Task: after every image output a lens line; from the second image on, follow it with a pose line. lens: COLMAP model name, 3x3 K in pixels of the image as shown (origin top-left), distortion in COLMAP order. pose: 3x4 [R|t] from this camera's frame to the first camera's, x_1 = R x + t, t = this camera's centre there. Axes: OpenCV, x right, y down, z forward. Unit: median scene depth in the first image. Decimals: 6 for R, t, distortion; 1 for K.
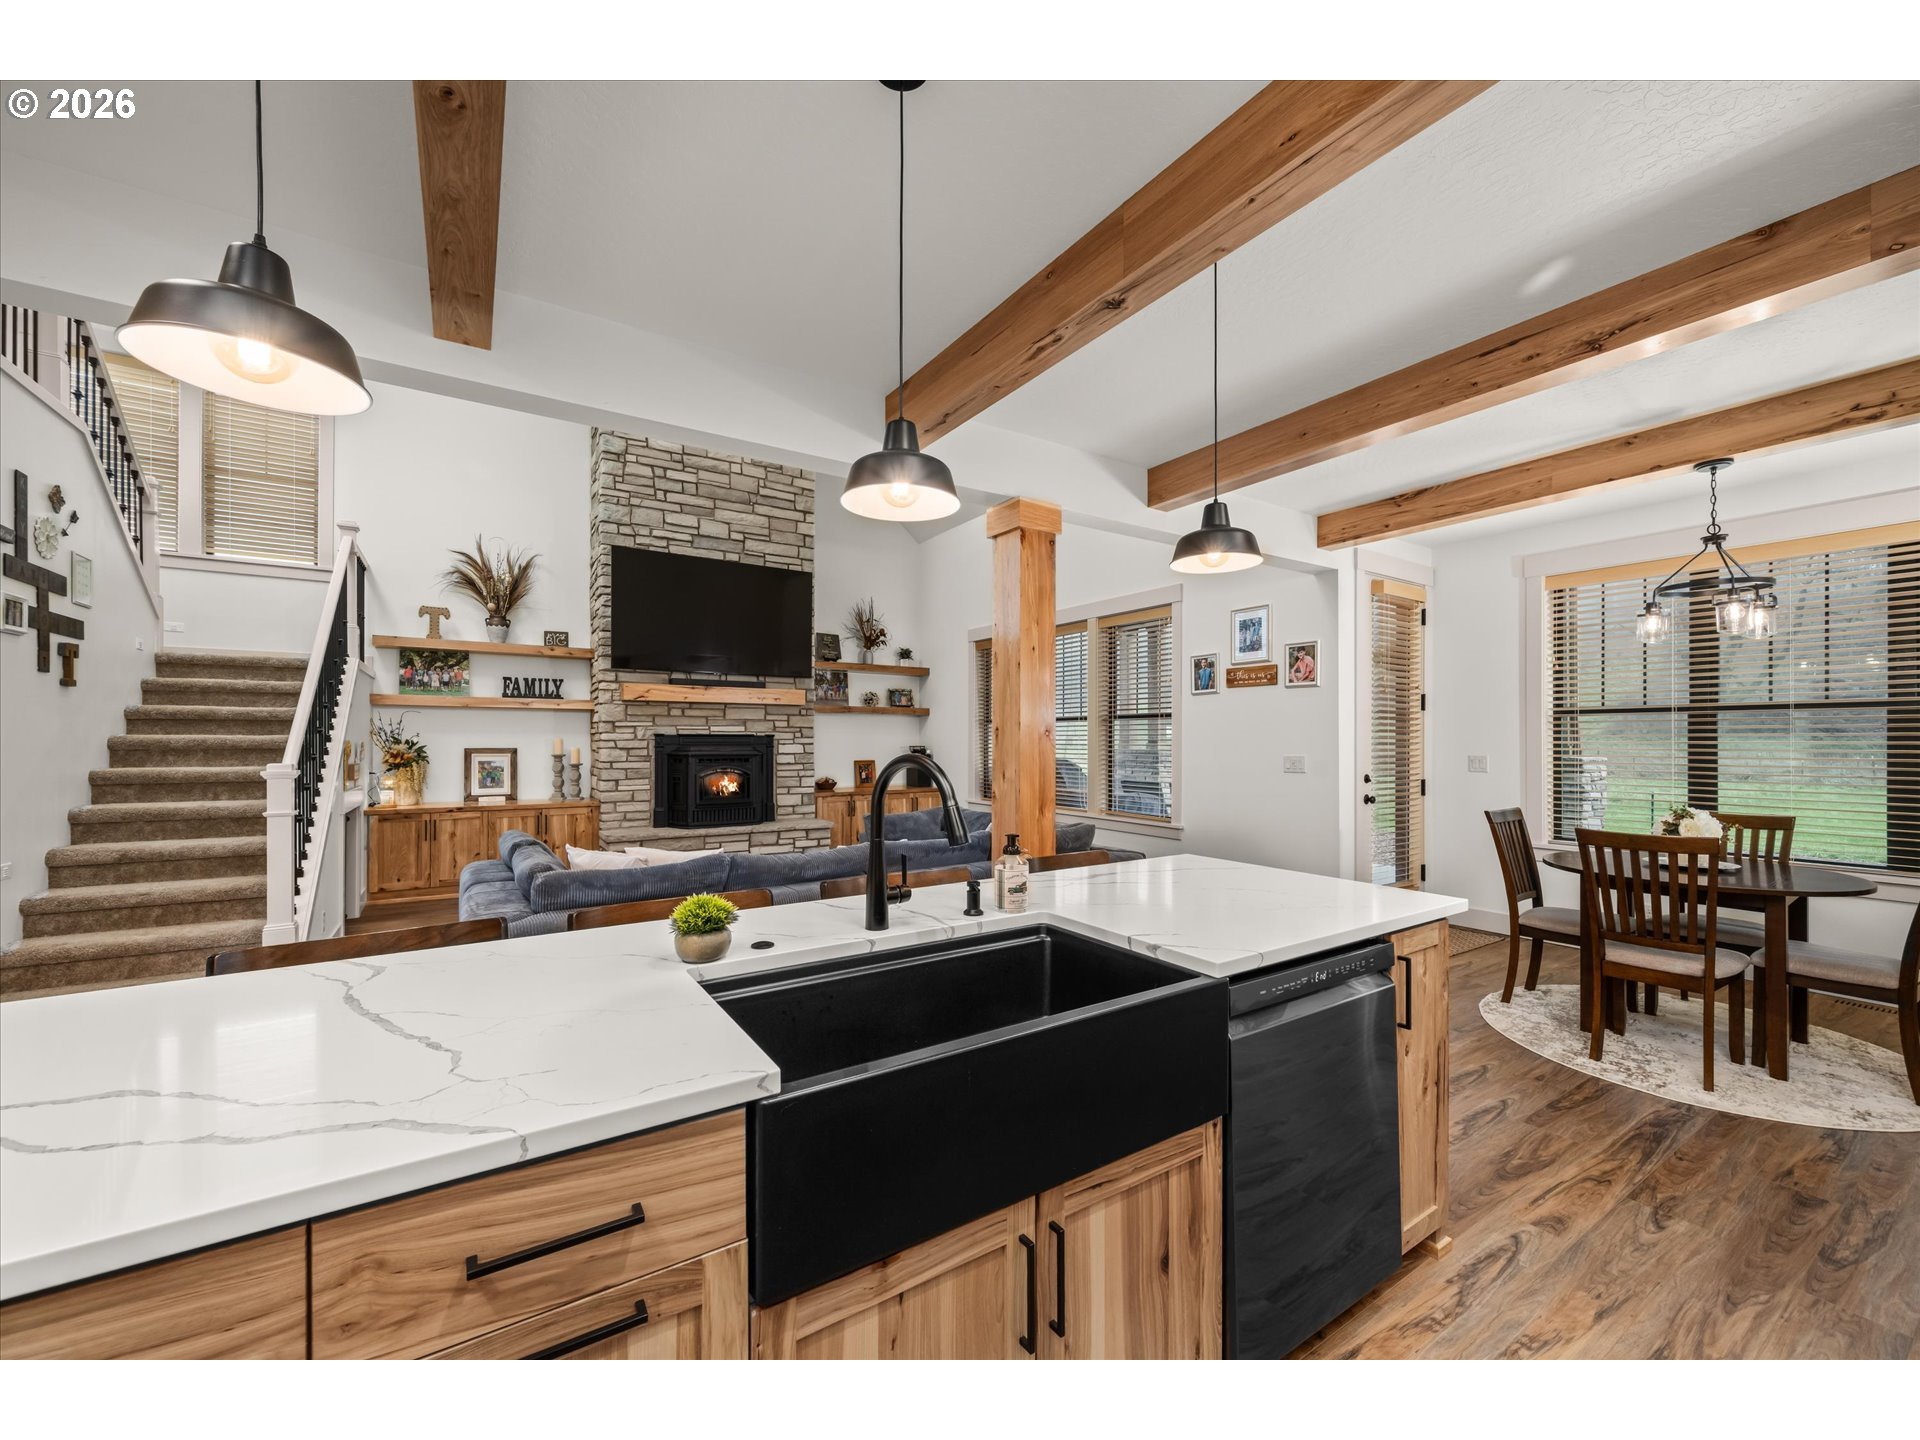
lens RADIAL K [[799.0, 0, 970.2], [0, 799.0, 738.6], [0, 0, 1]] dist [-0.001103, -0.000174]
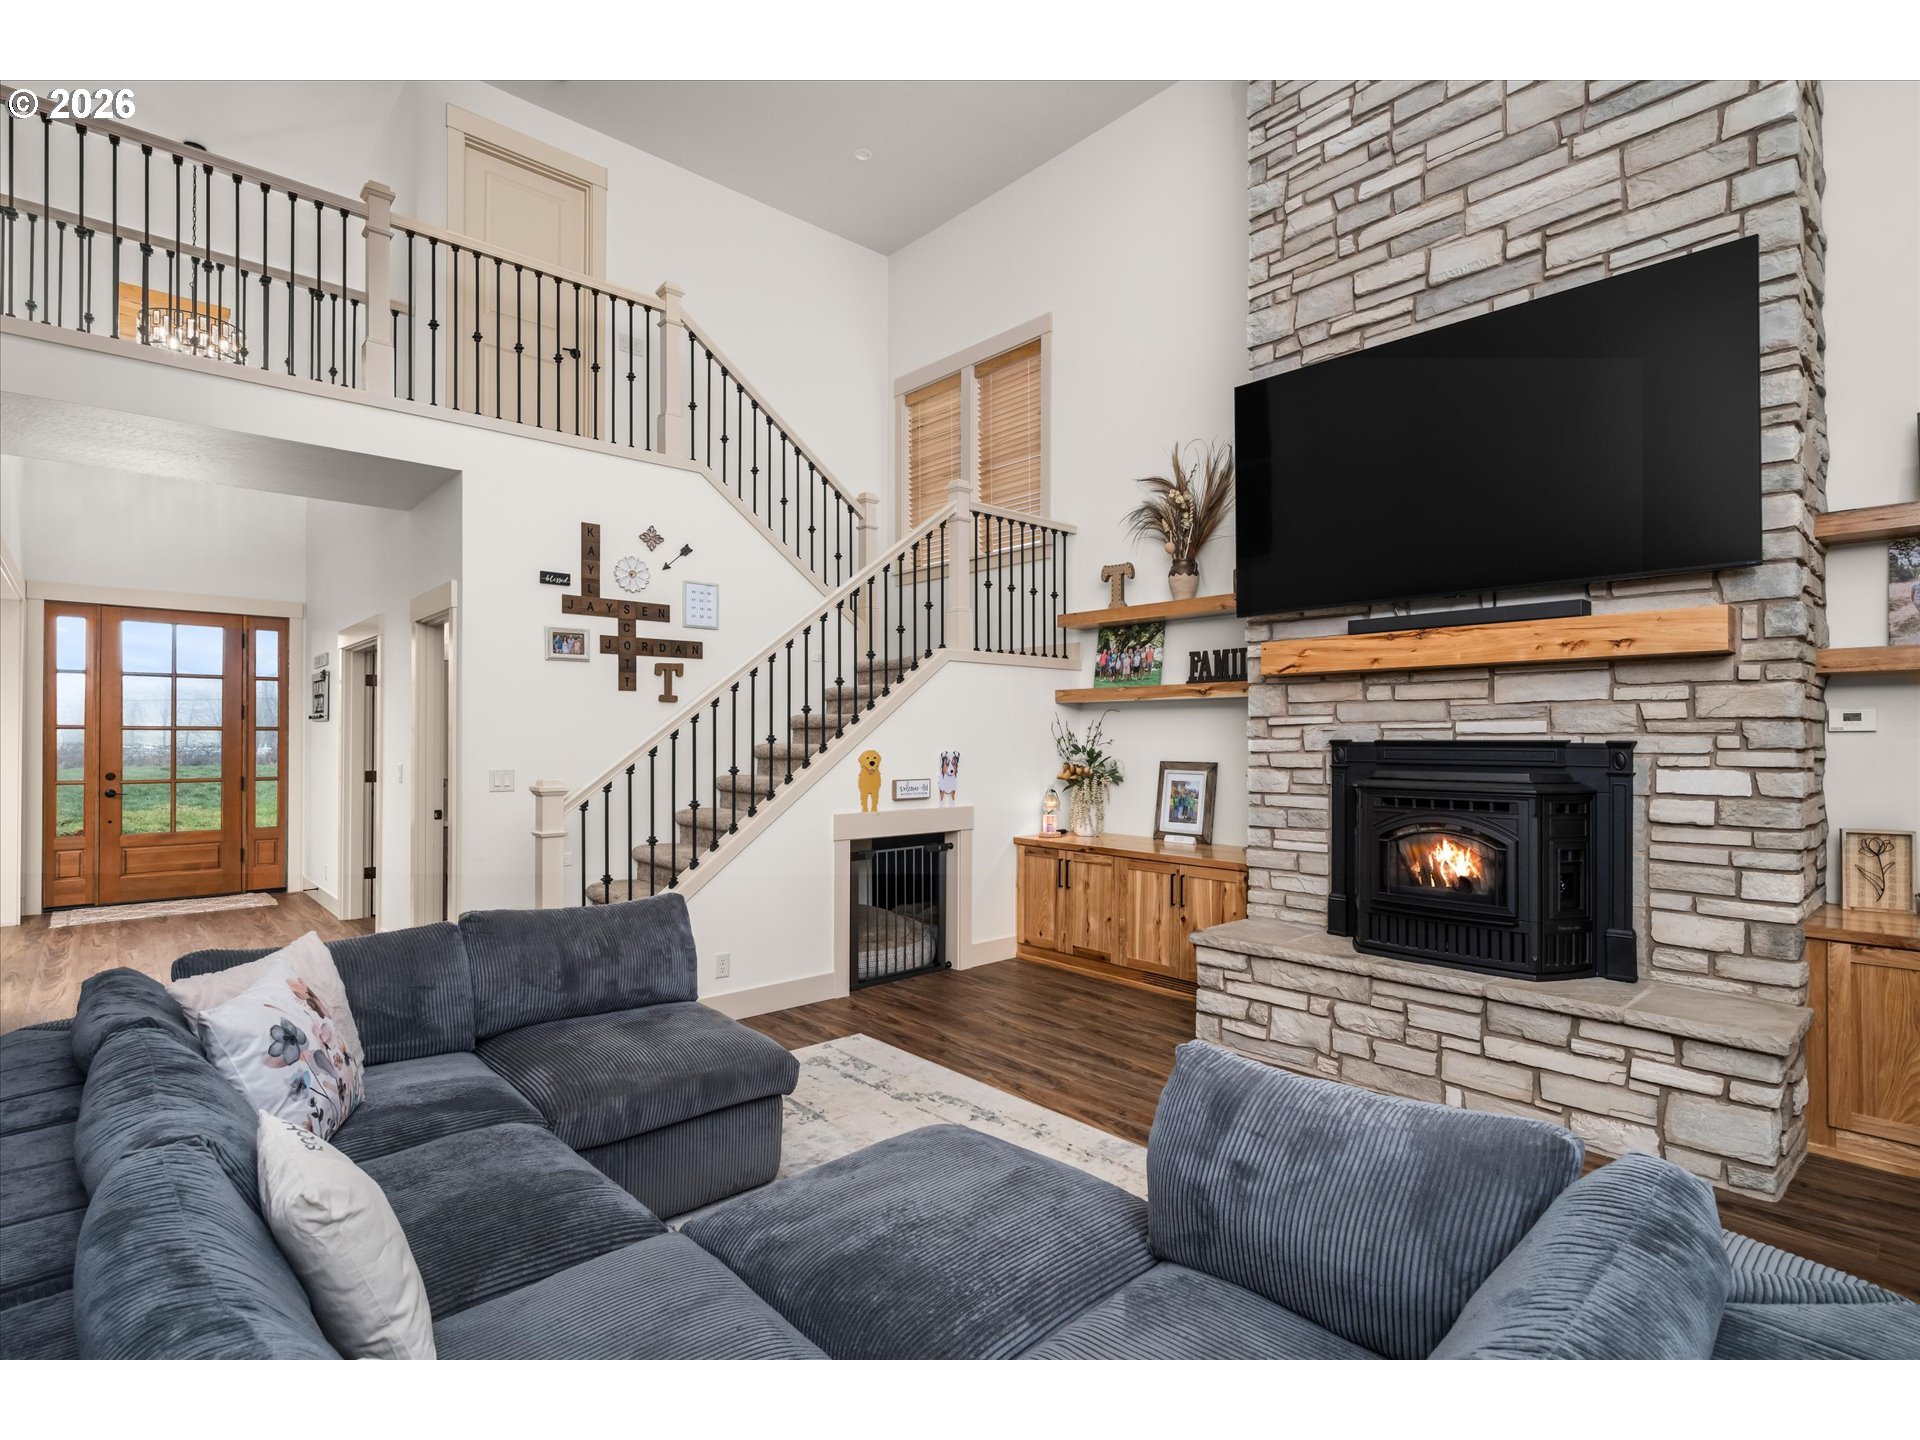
lens RADIAL K [[943.1, 0, 964.7], [0, 943.1, 731.2], [0, 0, 1]] dist [0.000884, 0.000342]
pose [[0.146105, -0.009717, -0.989221, 0.141581], [0.001172, 0.999953, -0.009650, -0.005872], [0.989268, 0.000251, 0.146109, 0.700184]]
